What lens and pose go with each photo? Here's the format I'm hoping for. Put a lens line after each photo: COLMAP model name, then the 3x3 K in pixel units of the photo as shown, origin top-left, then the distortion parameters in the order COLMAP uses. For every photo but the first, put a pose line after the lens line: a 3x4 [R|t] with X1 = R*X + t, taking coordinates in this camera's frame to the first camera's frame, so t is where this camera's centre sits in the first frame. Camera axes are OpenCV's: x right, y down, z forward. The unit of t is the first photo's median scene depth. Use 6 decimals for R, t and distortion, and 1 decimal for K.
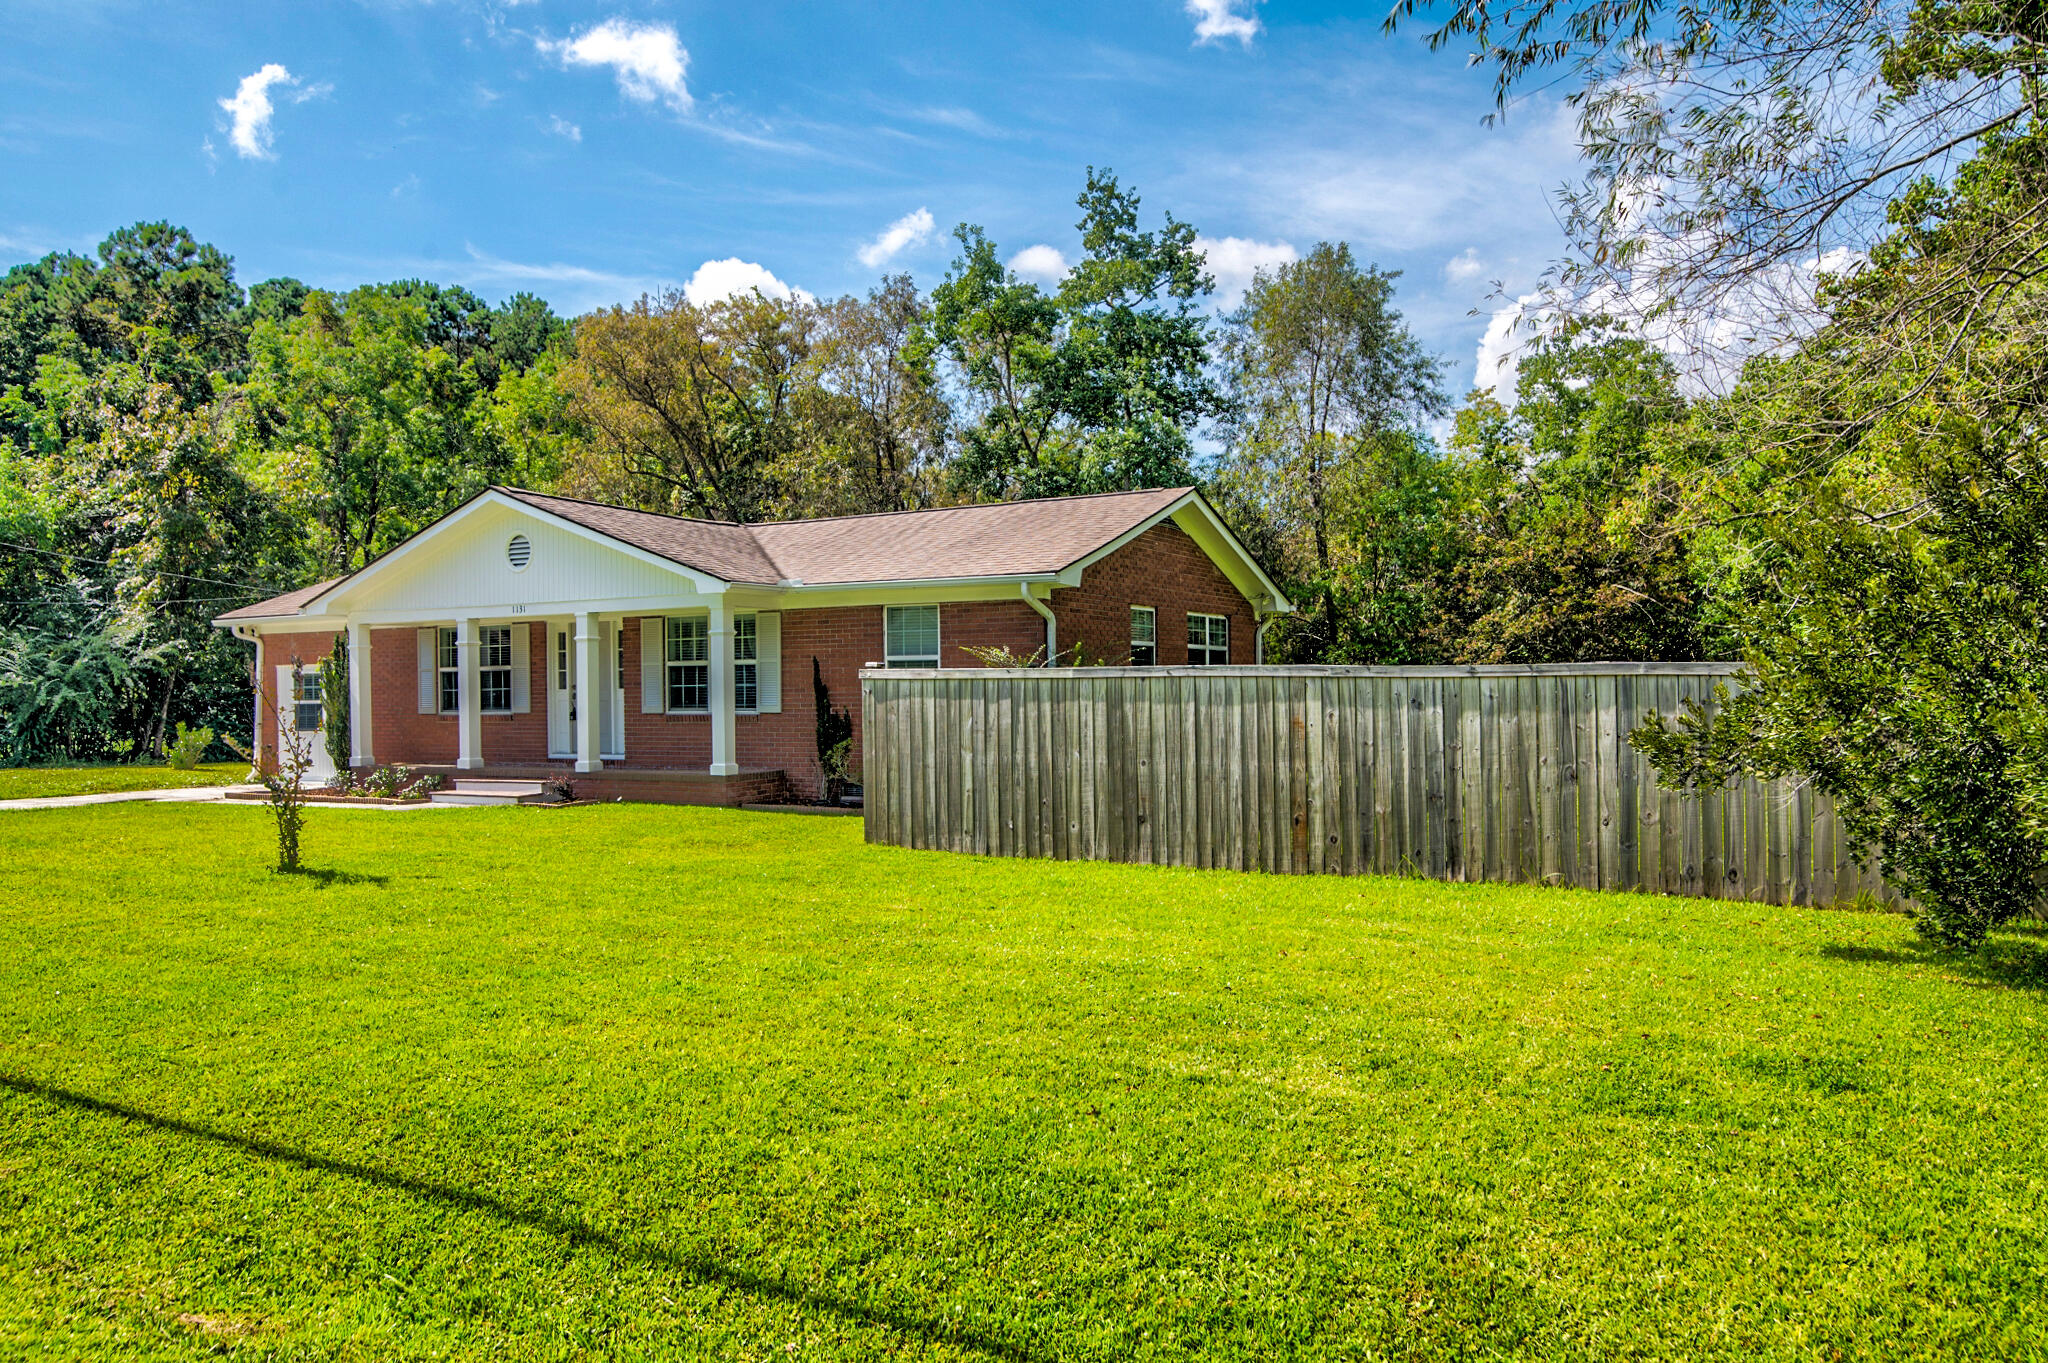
lens RADIAL K [[1374.0, 0, 1021.0], [0, 1374.0, 742.4], [0, 0, 1]] dist [0.004553, 0.001766]
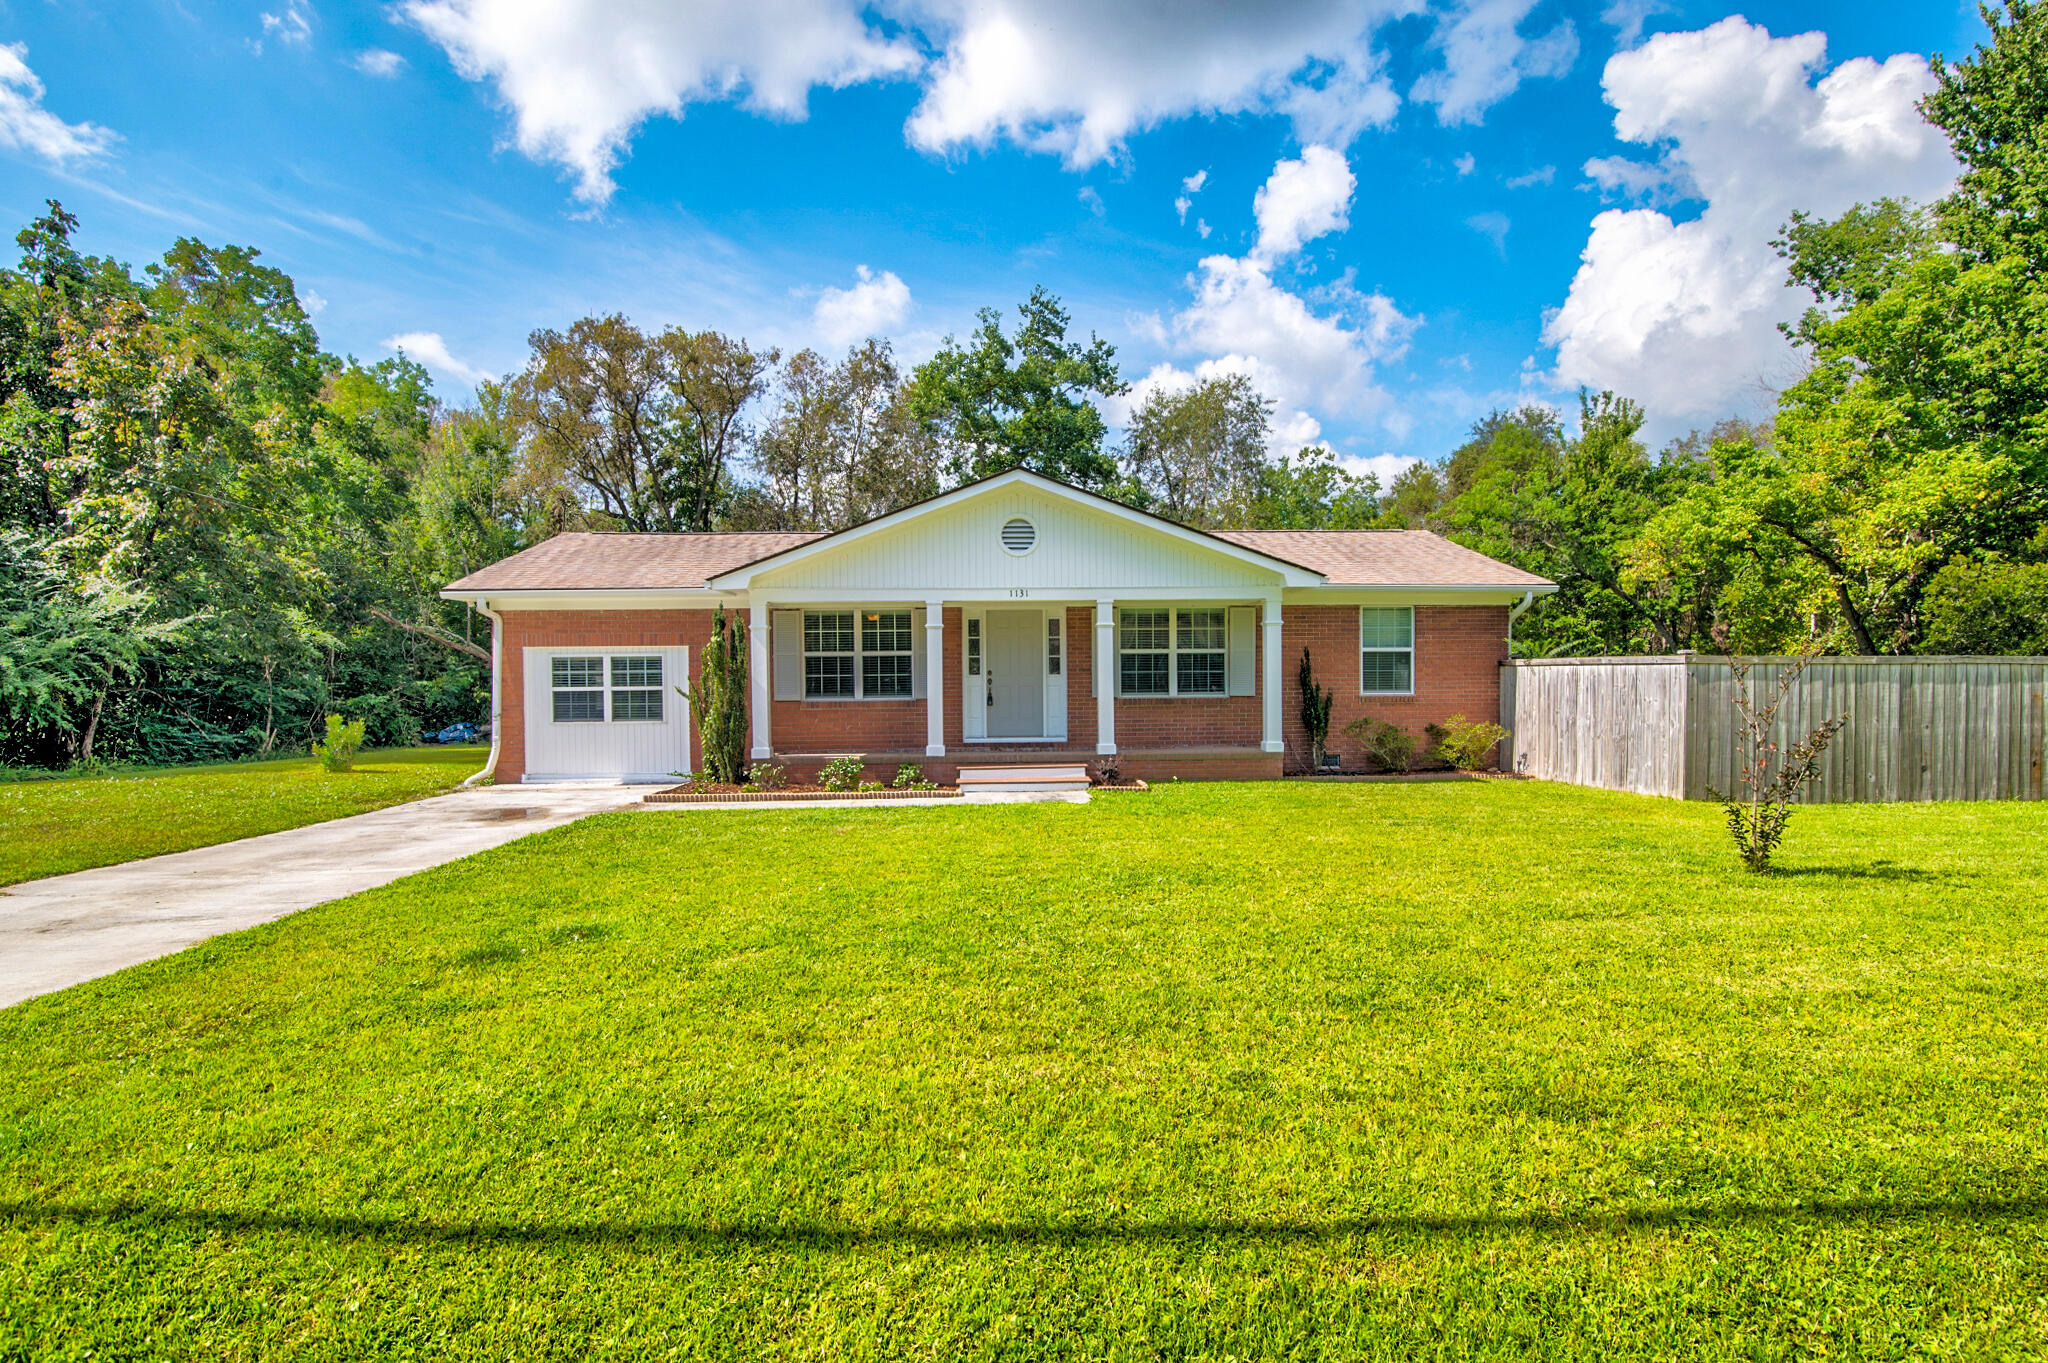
lens RADIAL K [[935.9, 0, 1008.9], [0, 935.9, 696.1], [0, 0, 1]] dist [-0.016906, 0.000314]
pose [[0.856066, -0.004153, 0.516850, -0.737699], [0.018512, 0.999572, -0.022630, -0.007713], [-0.516535, 0.028941, 0.855777, 0.434968]]
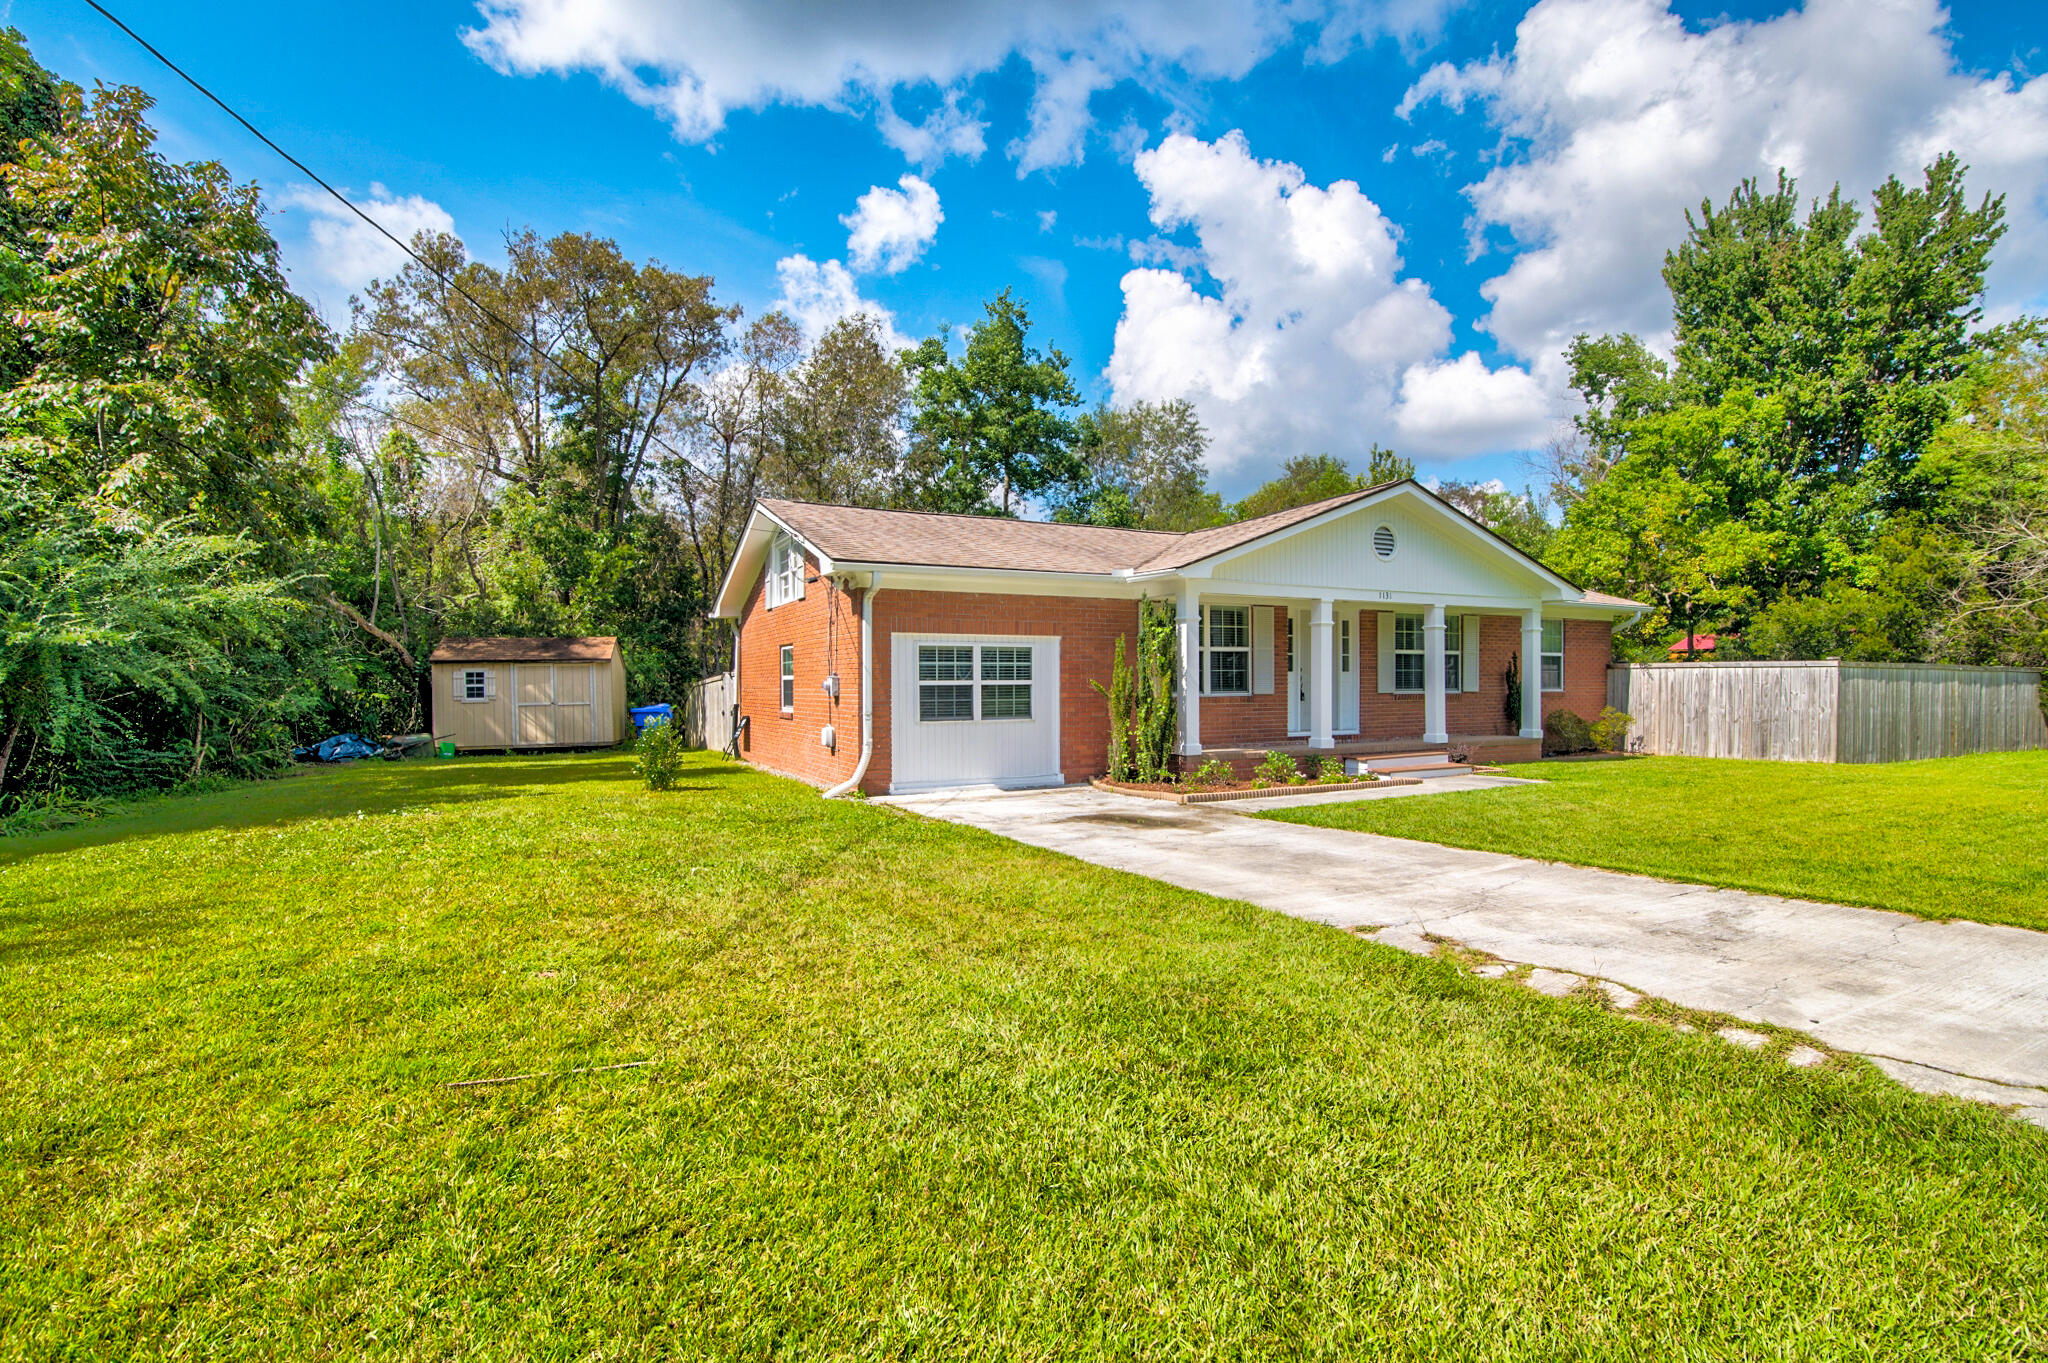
lens RADIAL K [[949.6, 0, 1013.1], [0, 949.6, 697.7], [0, 0, 1]] dist [-0.019600, 0.001376]
pose [[0.561104, -0.002693, 0.827741, -1.164709], [0.030387, 0.999388, -0.017347, -0.013631], [-0.827187, 0.034886, 0.560843, 0.844480]]
